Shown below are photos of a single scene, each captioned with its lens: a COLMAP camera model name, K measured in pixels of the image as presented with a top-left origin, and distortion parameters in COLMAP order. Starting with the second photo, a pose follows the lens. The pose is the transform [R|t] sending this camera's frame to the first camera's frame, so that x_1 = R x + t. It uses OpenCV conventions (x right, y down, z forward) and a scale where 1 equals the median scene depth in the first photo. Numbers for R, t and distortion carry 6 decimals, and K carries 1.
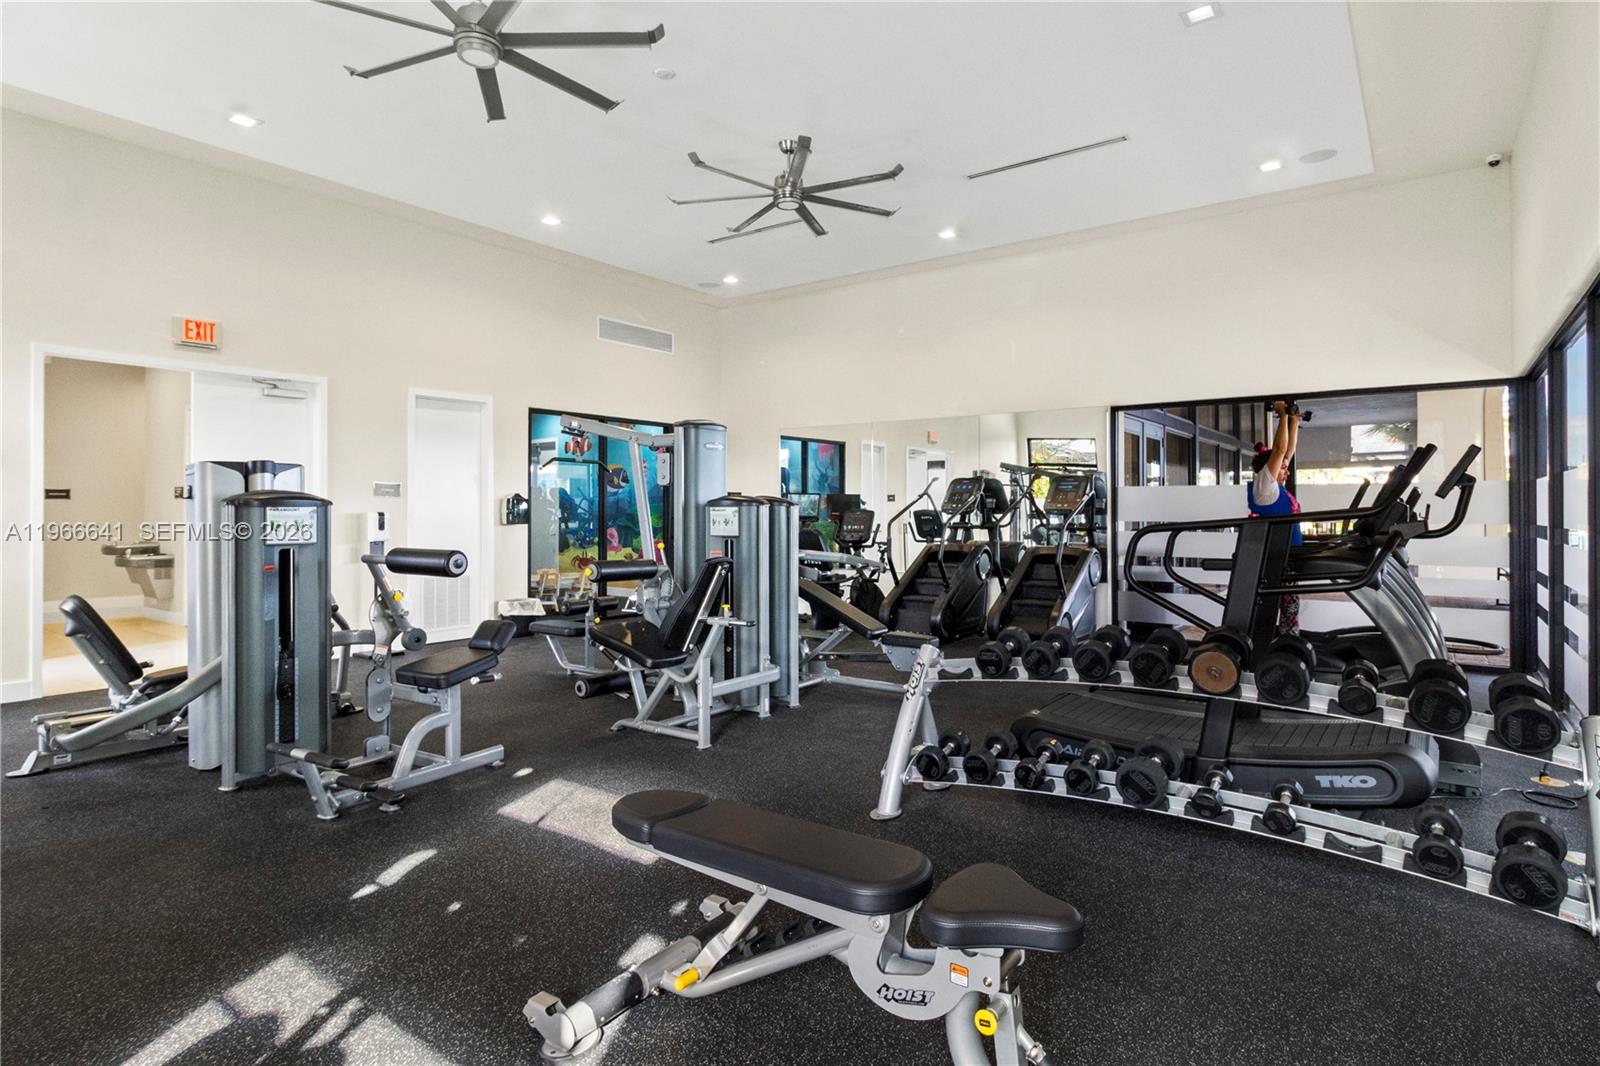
lens RADIAL K [[831.2, 0, 805.1], [0, 831.2, 503.6], [0, 0, 1]] dist [0.002914, 0.000771]
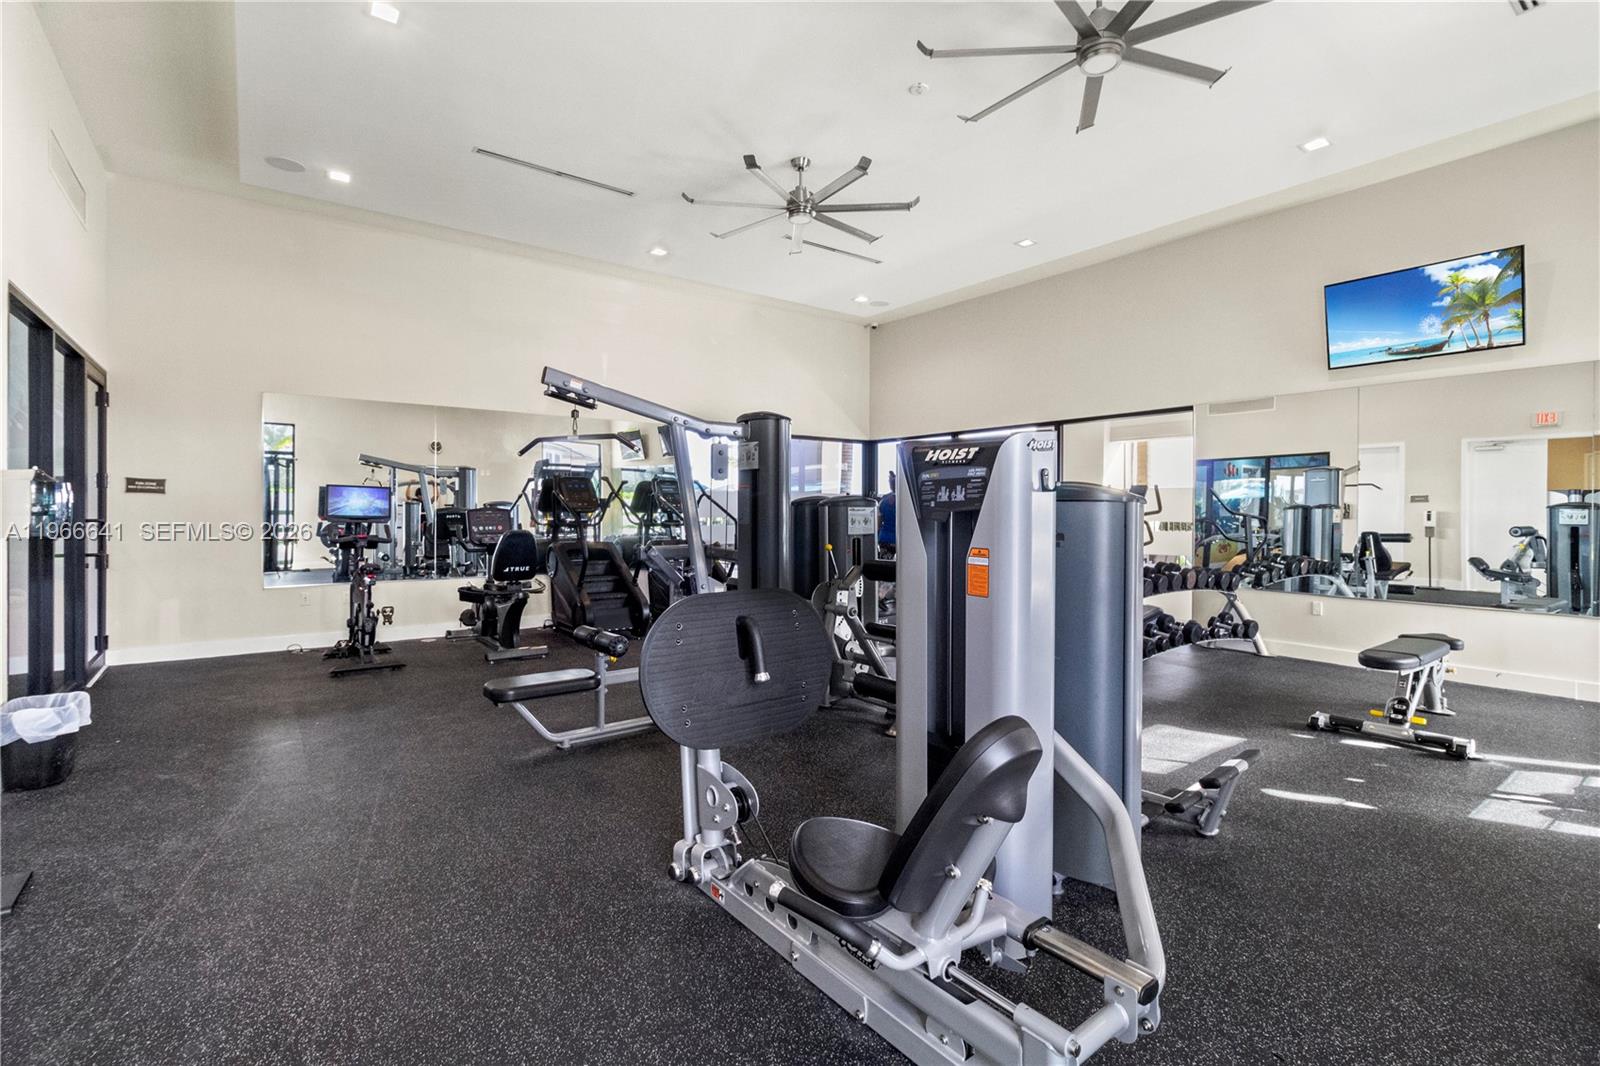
lens RADIAL K [[740.3, 0, 803.3], [0, 740.3, 514.3], [0, 0, 1]] dist [-0.000552, -0.000541]
pose [[0.287489, -0.002768, 0.957780, -1.017125], [-0.006579, 0.999967, 0.004865, 0.010012], [-0.957761, -0.007700, 0.287461, 0.816189]]
